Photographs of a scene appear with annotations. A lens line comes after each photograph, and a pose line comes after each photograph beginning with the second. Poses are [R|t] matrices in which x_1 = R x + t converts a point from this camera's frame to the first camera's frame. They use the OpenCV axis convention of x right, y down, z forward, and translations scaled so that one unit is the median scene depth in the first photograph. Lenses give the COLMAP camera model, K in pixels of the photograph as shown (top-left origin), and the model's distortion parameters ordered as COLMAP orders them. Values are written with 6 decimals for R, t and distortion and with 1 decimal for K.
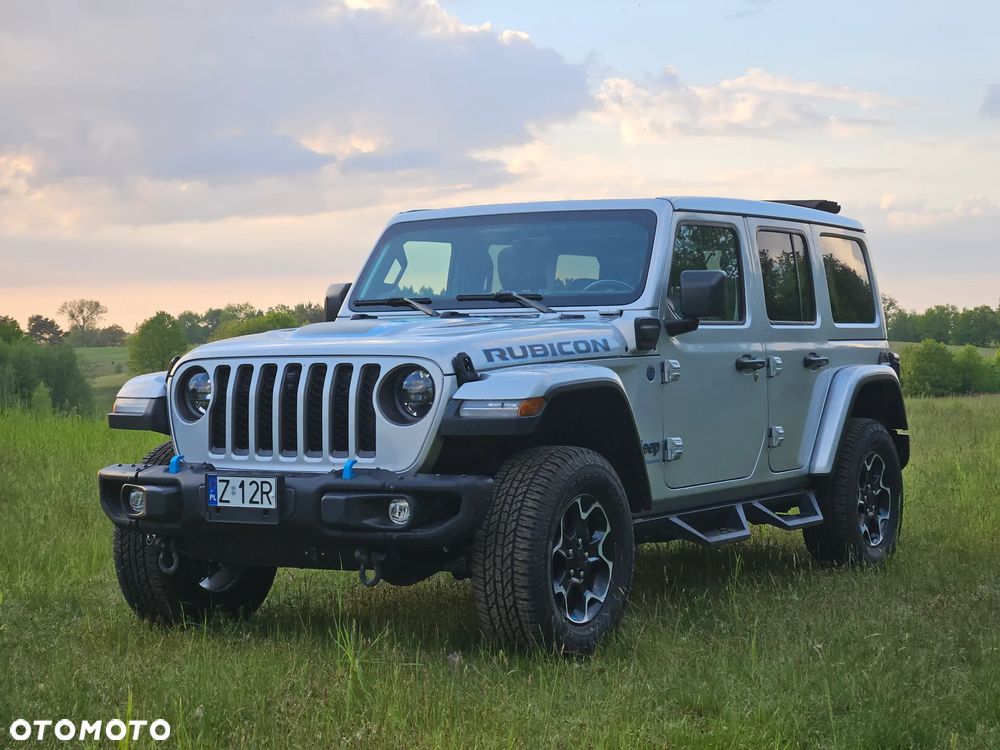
lens RADIAL K [[1829.5, 0, 504.6], [0, 1829.5, 375.3], [0, 0, 1]] dist [0.011446, 0.000000]
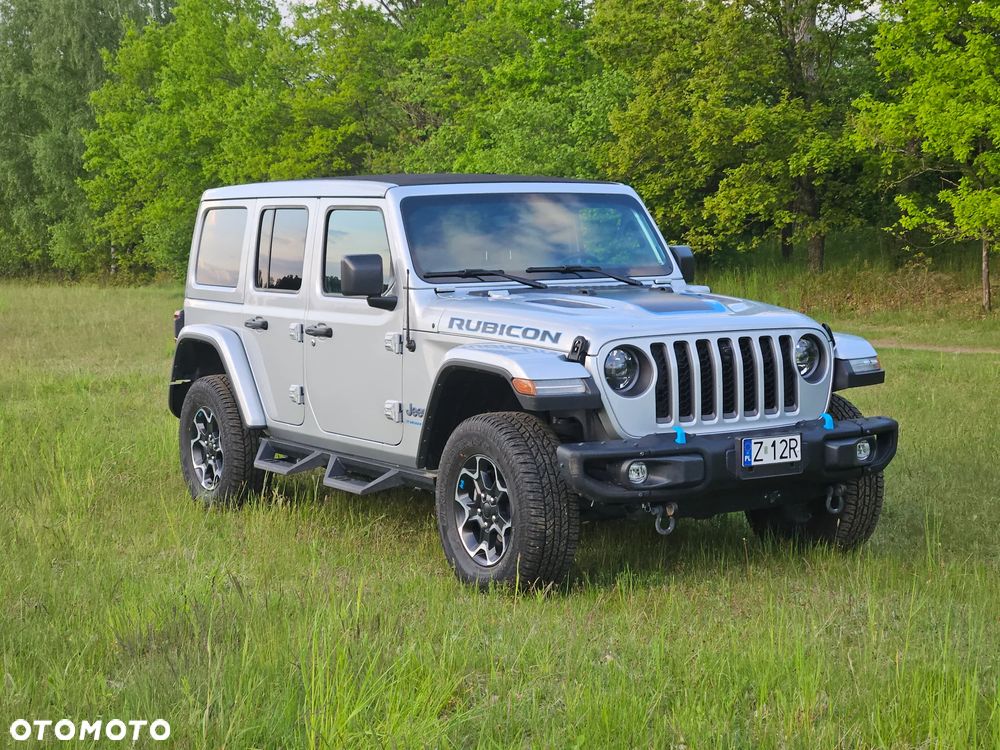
lens RADIAL K [[1829.5, 0, 494.5], [0, 1829.5, 377.9], [0, 0, 1]] dist [0.011446, 0.000000]
pose [[0.493233, -0.075731, 0.866594, -1.175752], [0.022643, 0.996983, 0.074238, -0.069500], [-0.869602, -0.016994, 0.493460, 0.545620]]
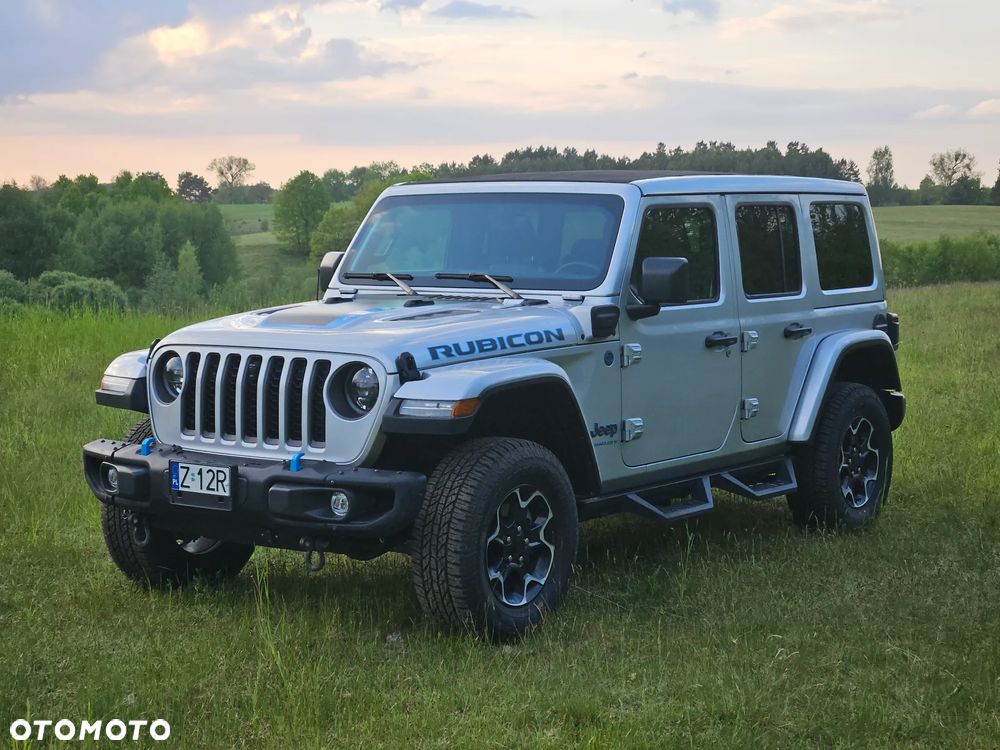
lens RADIAL K [[1829.5, 0, 494.5], [0, 1829.5, 368.3], [0, 0, 1]] dist [0.011446, 0.000000]
pose [[0.996489, 0.017056, -0.081971, 0.108916], [-0.011124, 0.997322, 0.072283, -0.075892], [0.082985, -0.071117, 0.994010, -0.045094]]
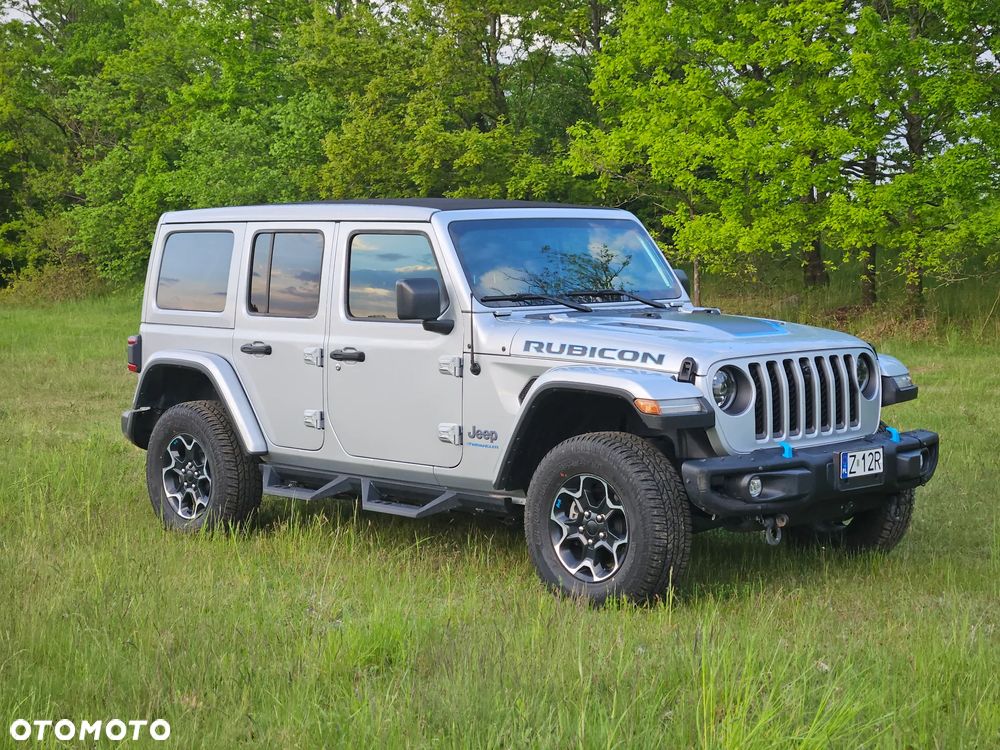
lens RADIAL K [[1829.5, 0, 508.3], [0, 1829.5, 371.1], [0, 0, 1]] dist [0.011446, 0.000000]
pose [[0.283483, -0.067221, 0.956618, -1.323832], [0.020988, 0.997736, 0.063891, -0.078744], [-0.958748, 0.001965, 0.284252, 0.828894]]
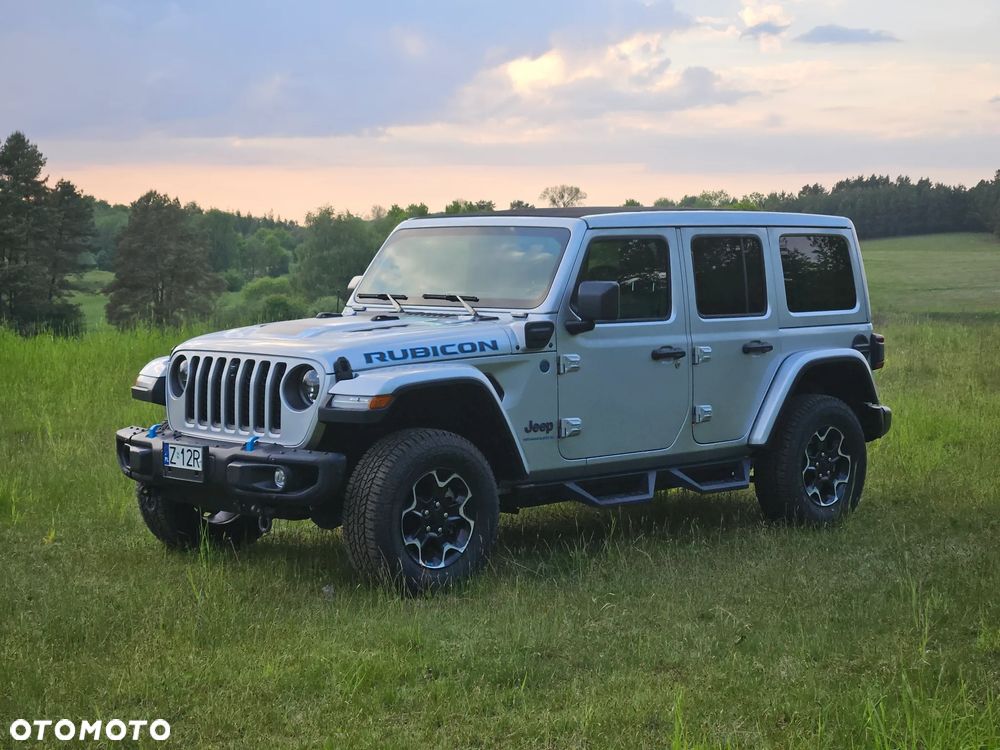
lens RADIAL K [[1829.5, 0, 503.7], [0, 1829.5, 372.5], [0, 0, 1]] dist [0.011446, 0.000000]
pose [[0.967238, 0.029699, -0.252128, 0.393427], [-0.014767, 0.998034, 0.060911, -0.077468], [0.253441, -0.055192, 0.965775, -0.211472]]
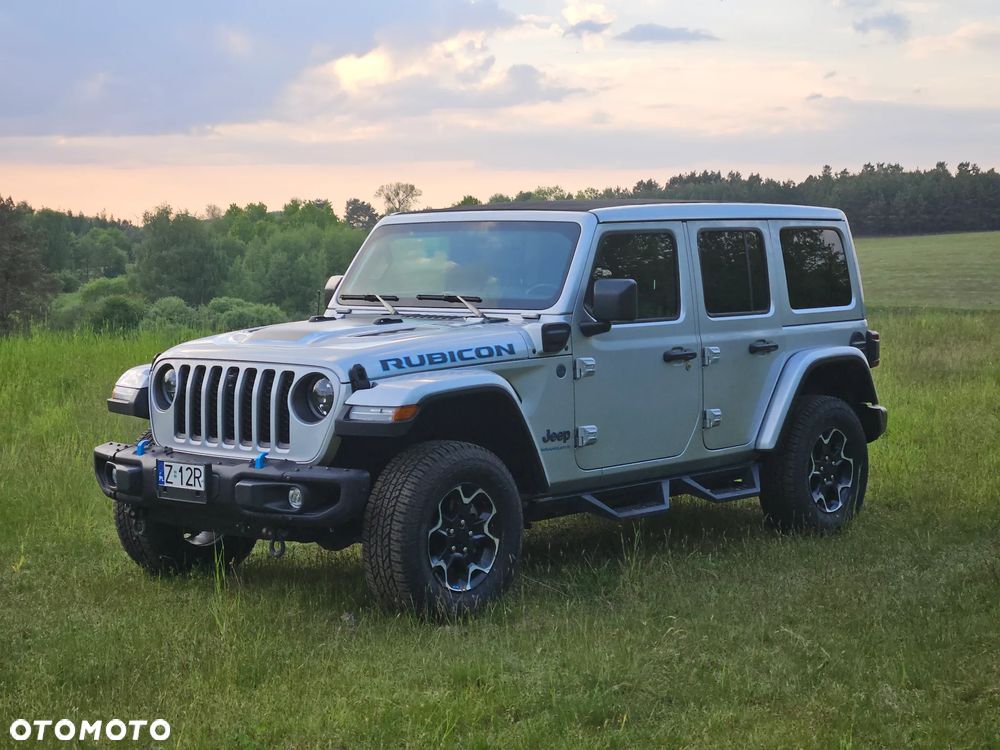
lens RADIAL K [[1829.5, 0, 474.7], [0, 1829.5, 358.4], [0, 0, 1]] dist [0.011446, 0.000000]
pose [[0.983336, 0.014611, -0.181207, 0.254212], [-0.004881, 0.998528, 0.054026, -0.076672], [0.181730, -0.052241, 0.981960, -0.149839]]
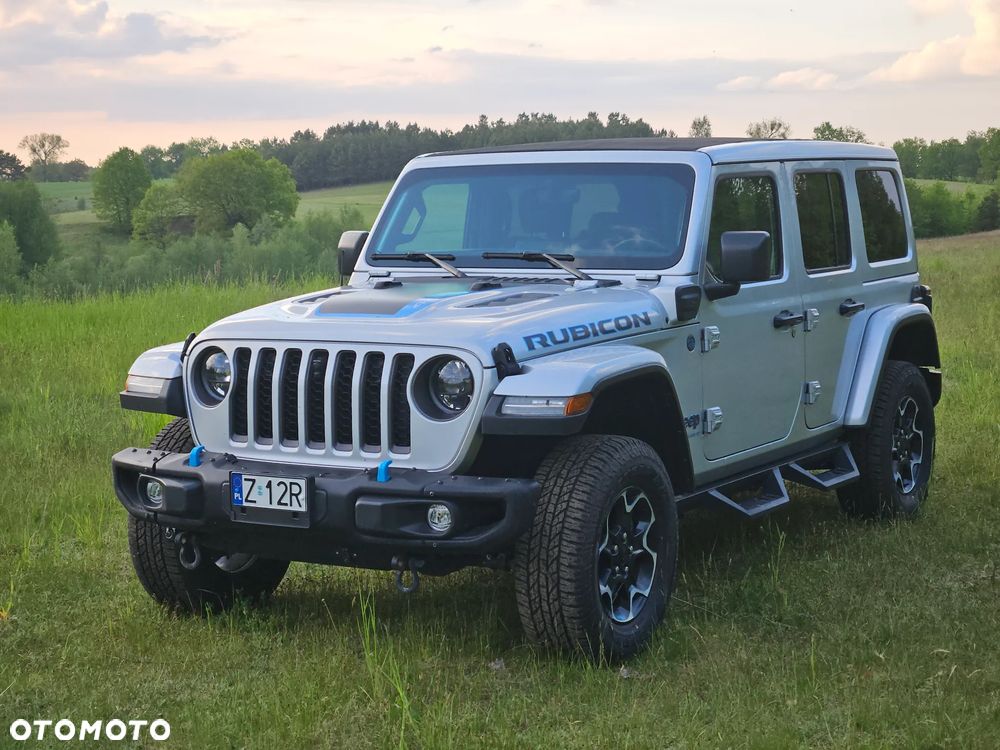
lens RADIAL K [[1829.5, 0, 505.3], [0, 1829.5, 353.8], [0, 0, 1]] dist [0.011446, 0.000000]
pose [[0.999818, -0.006235, 0.018010, -0.036385], [0.004801, 0.996895, 0.078595, -0.076433], [-0.018445, -0.078494, 0.996744, 0.060162]]
